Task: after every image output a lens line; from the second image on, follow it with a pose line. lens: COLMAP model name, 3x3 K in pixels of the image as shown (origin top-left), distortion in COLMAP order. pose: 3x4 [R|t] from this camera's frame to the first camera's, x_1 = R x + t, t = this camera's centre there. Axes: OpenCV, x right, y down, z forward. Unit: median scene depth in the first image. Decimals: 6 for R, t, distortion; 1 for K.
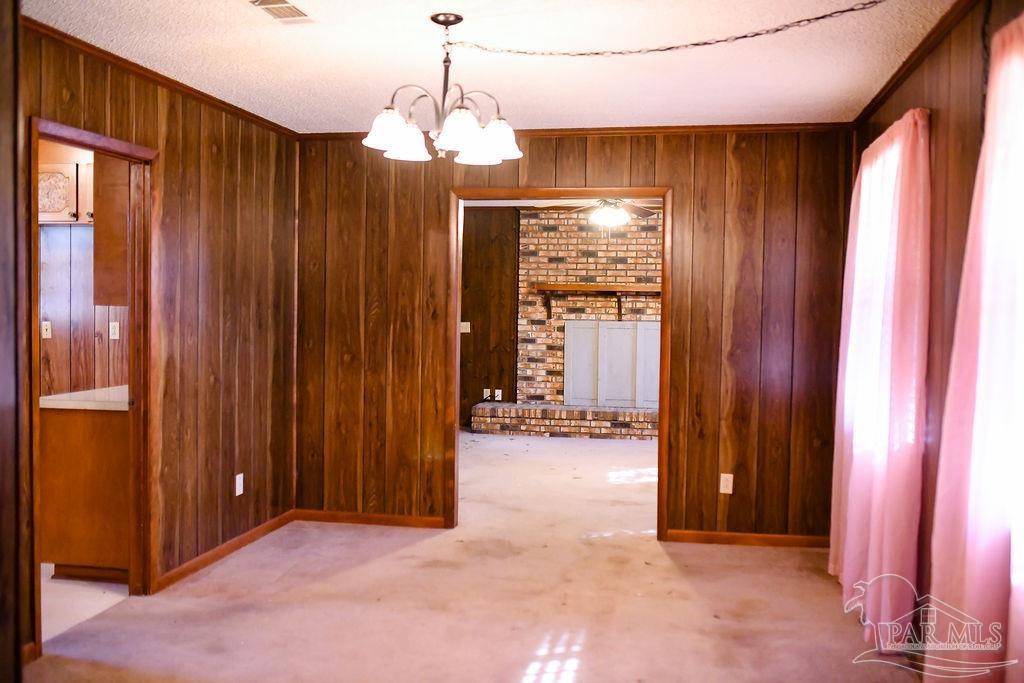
lens RADIAL K [[969.2, 0, 512.0], [0, 969.2, 341.5], [0, 0, 1]] dist [-0.068410, 0.097244]
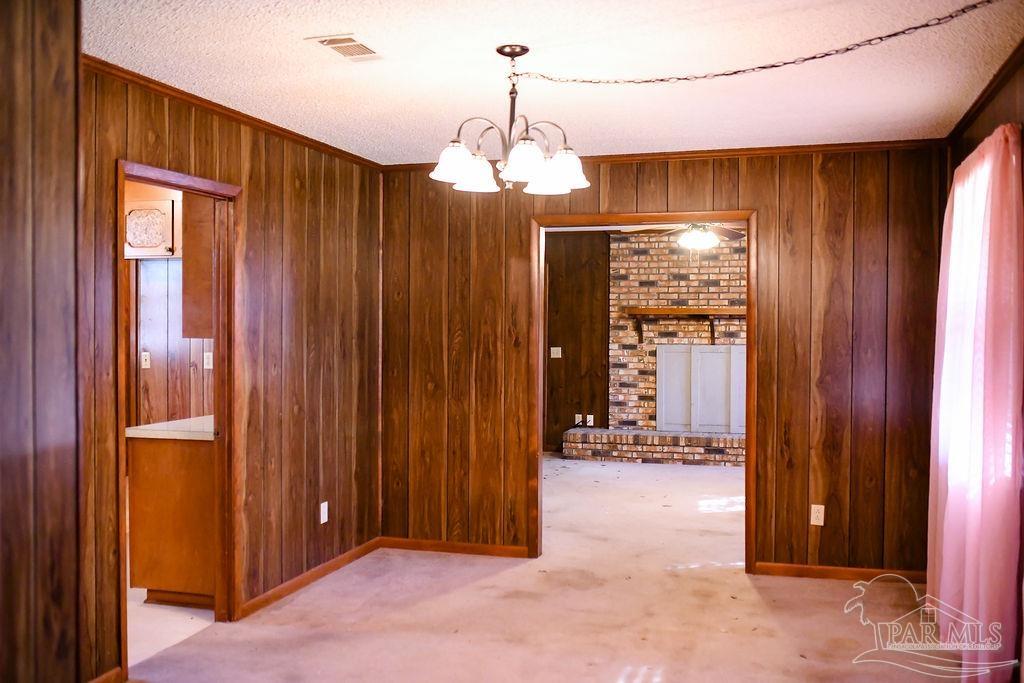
lens RADIAL K [[969.2, 0, 512.0], [0, 969.2, 341.5], [0, 0, 1]] dist [-0.068410, 0.097244]
pose [[0.994491, -0.009748, -0.104365, 0.011290], [0.007363, 0.999703, -0.023213, -0.003368], [0.104560, 0.022316, 0.994268, 0.004049]]
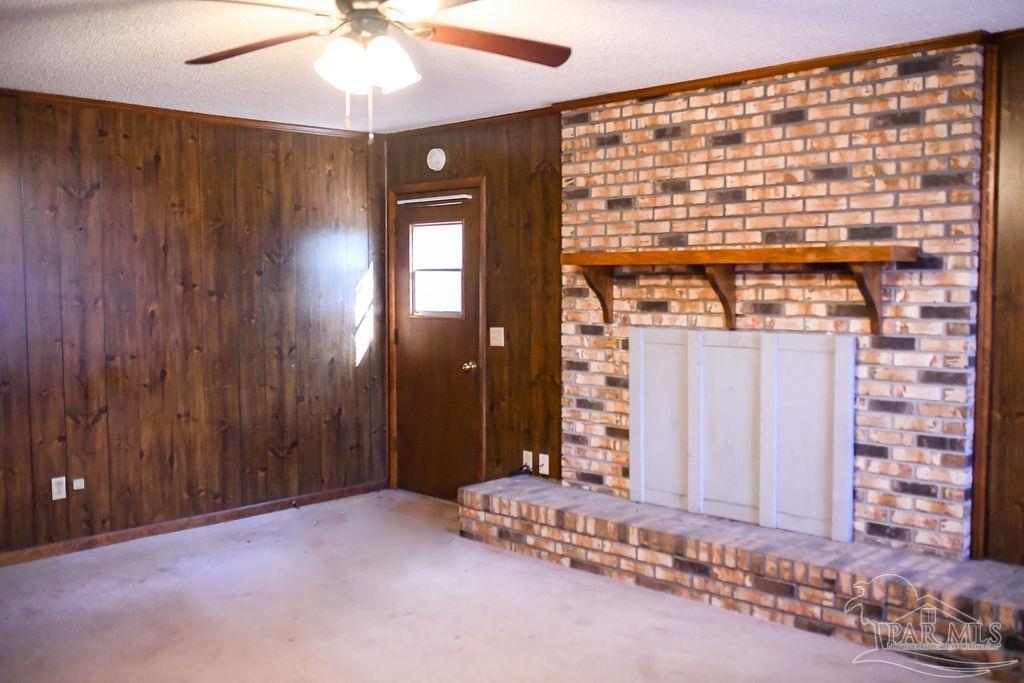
lens RADIAL K [[969.2, 0, 512.0], [0, 969.2, 341.5], [0, 0, 1]] dist [-0.068410, 0.097244]
pose [[0.830739, 0.017567, -0.556384, 0.284341], [-0.006207, 0.999732, 0.022297, -0.025902], [0.556627, -0.015069, 0.830626, 0.582953]]
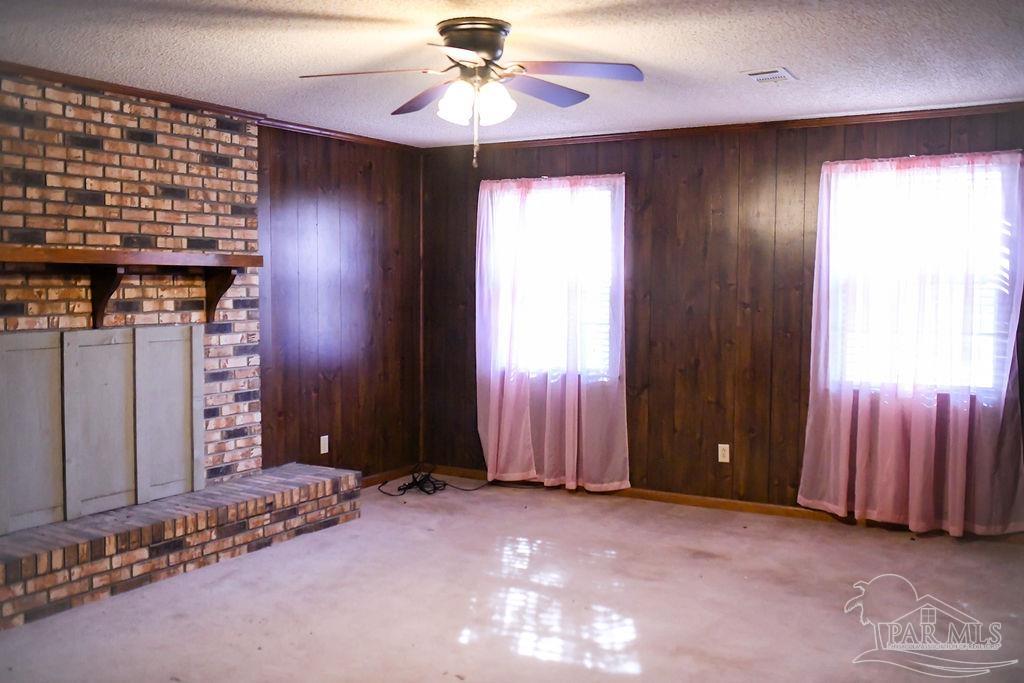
lens RADIAL K [[969.2, 0, 512.0], [0, 969.2, 341.5], [0, 0, 1]] dist [-0.068410, 0.097244]
pose [[0.341912, -0.069019, 0.937194, -0.260837], [0.040602, 0.997453, 0.058644, -0.034824], [-0.938854, 0.018001, 0.343843, 0.670103]]
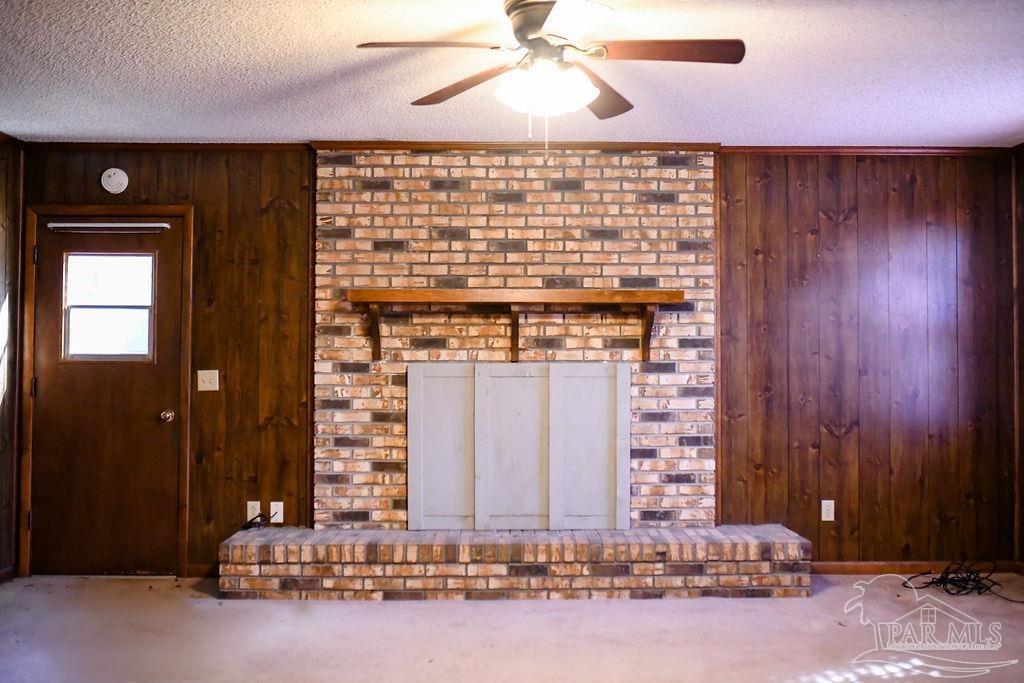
lens RADIAL K [[1003.3, 0, 512.0], [0, 1003.3, 341.5], [0, 0, 1]] dist [-0.070106, 0.099392]
pose [[0.979318, -0.008918, 0.202132, 0.001763], [0.021781, 0.997869, -0.061499, 0.000706], [-0.201153, 0.064630, 0.977426, 0.488147]]
